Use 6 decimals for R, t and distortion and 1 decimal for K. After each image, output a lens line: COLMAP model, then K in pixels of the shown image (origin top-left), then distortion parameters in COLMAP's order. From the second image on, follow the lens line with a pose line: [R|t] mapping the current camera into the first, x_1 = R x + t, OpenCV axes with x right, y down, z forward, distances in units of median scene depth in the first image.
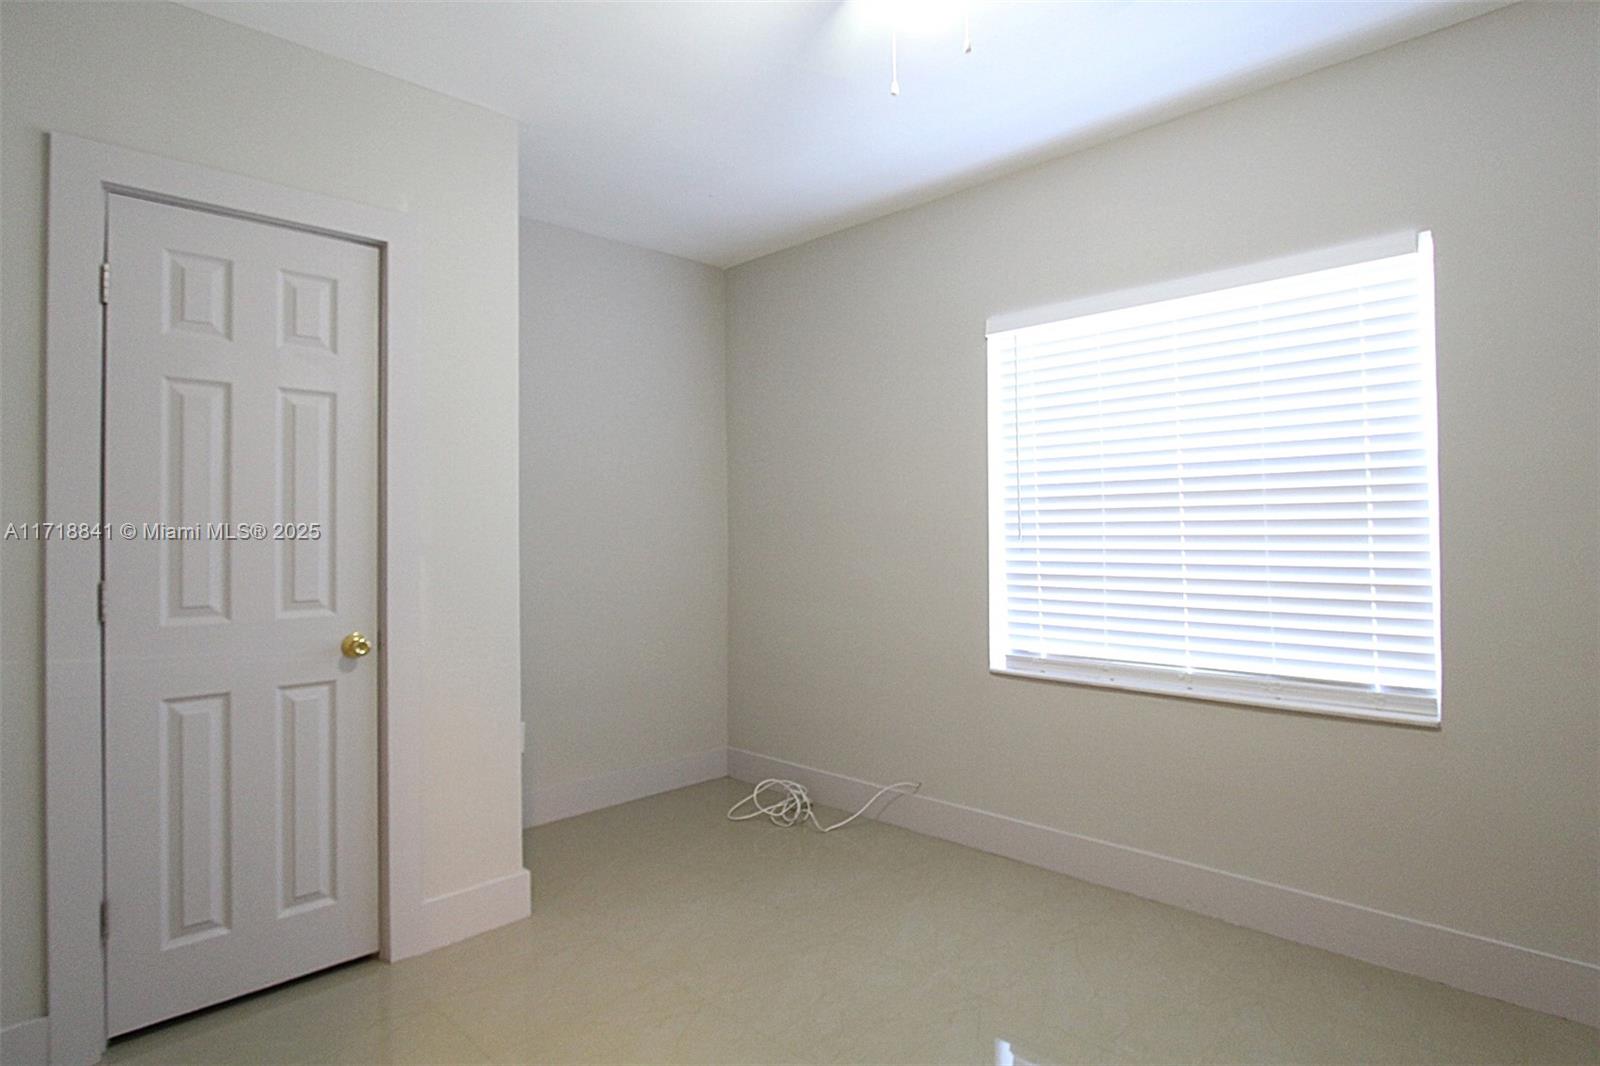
lens RADIAL K [[842.8, 0, 794.8], [0, 842.8, 519.3], [0, 0, 1]] dist [-0.014309, 0.000945]
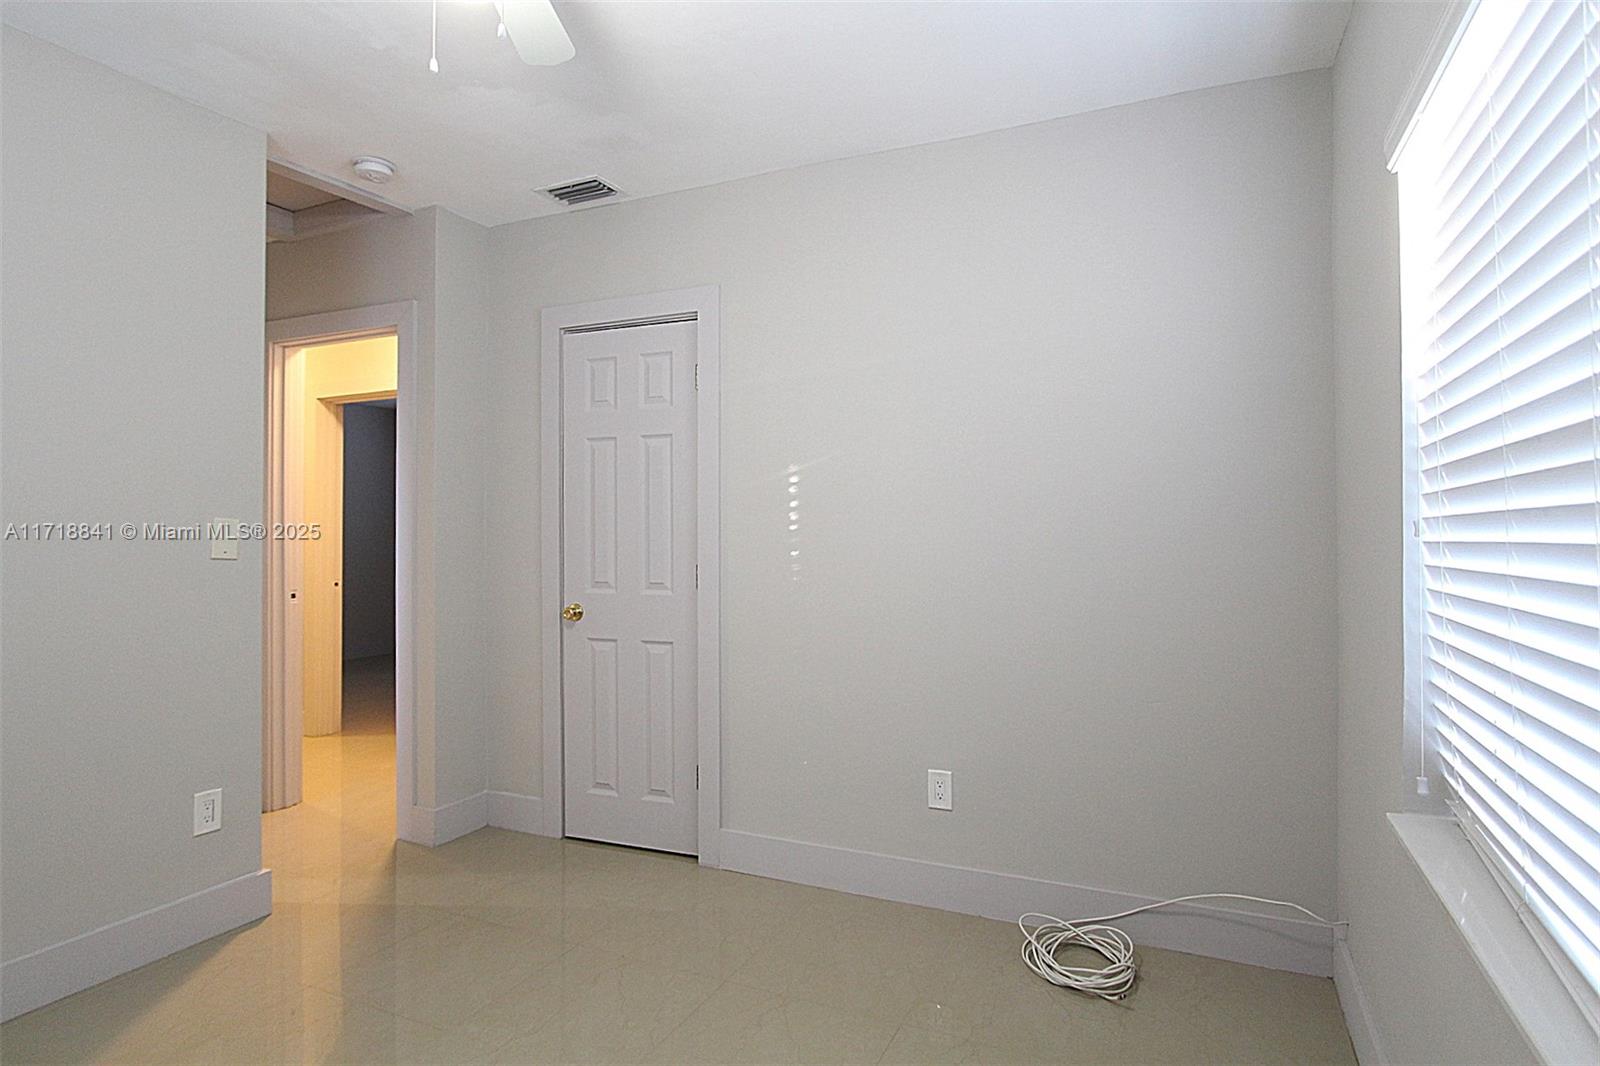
lens RADIAL K [[842.8, 0, 794.8], [0, 842.8, 519.3], [0, 0, 1]] dist [-0.014309, 0.000945]
pose [[0.403318, -0.008948, -0.915016, 0.811944], [0.008051, 0.999948, -0.006230, -0.000583], [0.915025, -0.004854, 0.403369, 0.639690]]
